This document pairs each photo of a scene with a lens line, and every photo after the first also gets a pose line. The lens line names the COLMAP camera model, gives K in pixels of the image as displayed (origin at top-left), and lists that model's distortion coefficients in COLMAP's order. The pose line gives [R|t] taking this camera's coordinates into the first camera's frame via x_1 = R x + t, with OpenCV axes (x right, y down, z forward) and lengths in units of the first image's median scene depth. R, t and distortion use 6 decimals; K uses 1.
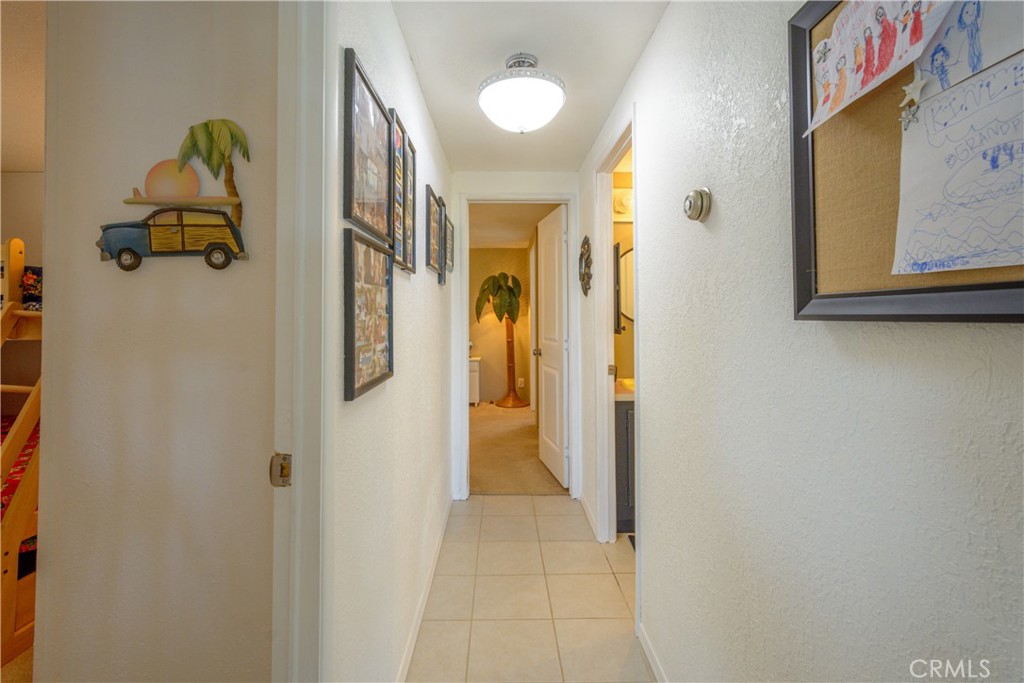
lens RADIAL K [[444.9, 0, 513.6], [0, 444.9, 310.2], [0, 0, 1]] dist [0.008204, -0.000905]
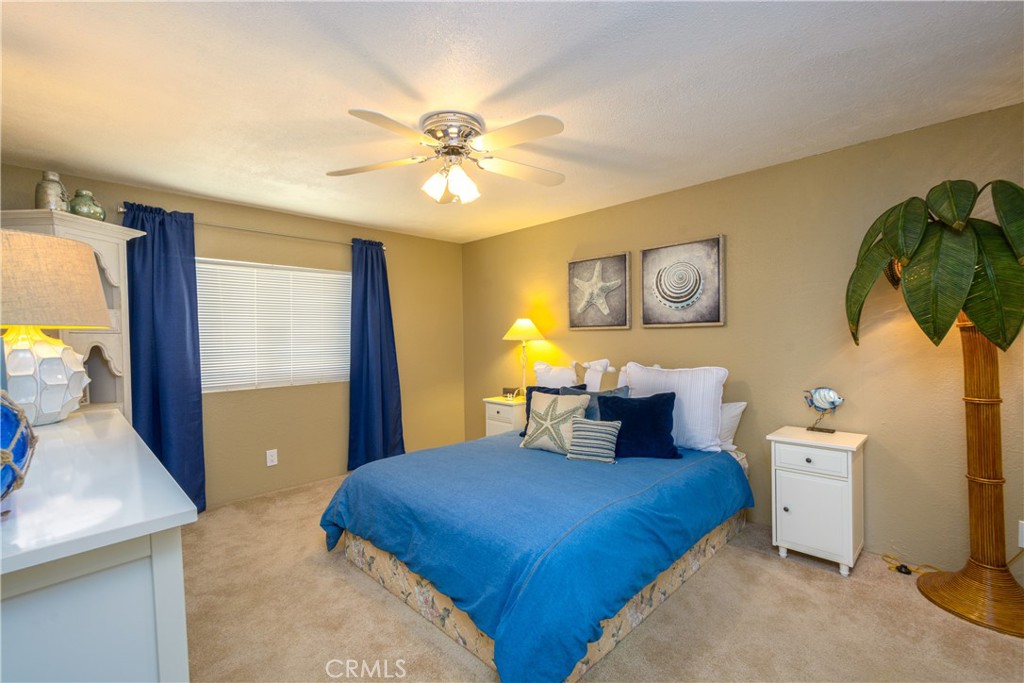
lens RADIAL K [[444.9, 0, 509.3], [0, 444.9, 344.4], [0, 0, 1]] dist [0.008204, -0.000905]
pose [[0.688317, 0.007703, -0.725369, -0.008316], [0.017019, 0.999497, 0.026765, 0.014153], [0.725210, -0.030768, 0.687840, 0.561248]]
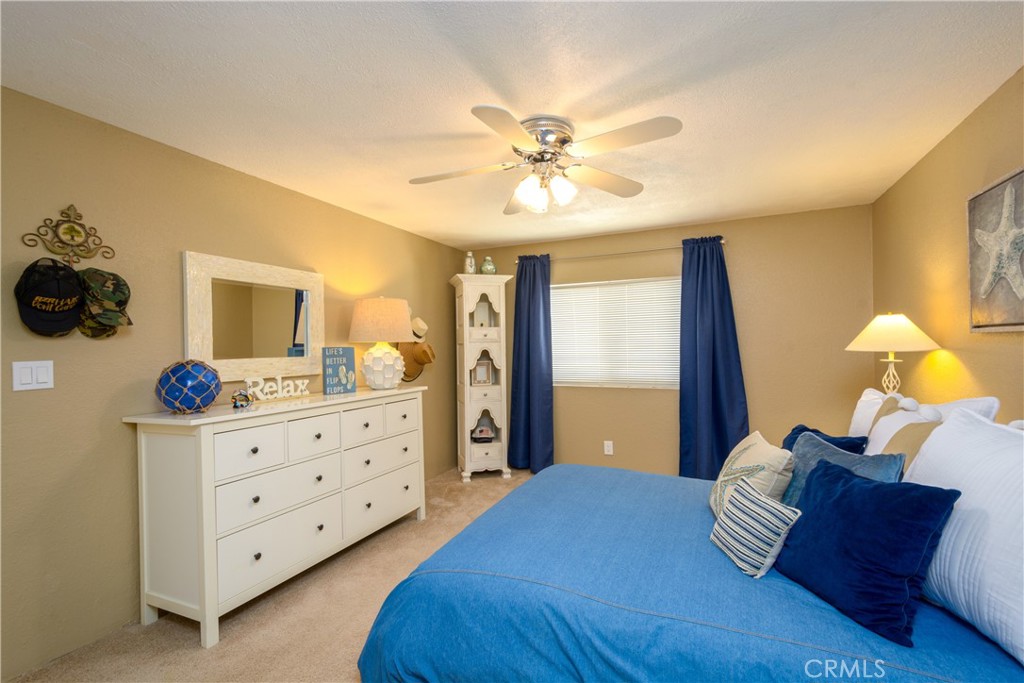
lens RADIAL K [[444.9, 0, 512.0], [0, 444.9, 342.2], [0, 0, 1]] dist [0.008204, -0.000905]
pose [[-0.444347, 0.004555, -0.895843, 0.022311], [0.020962, 0.999766, -0.005314, 0.013326], [0.895609, -0.021140, -0.444339, 0.890971]]
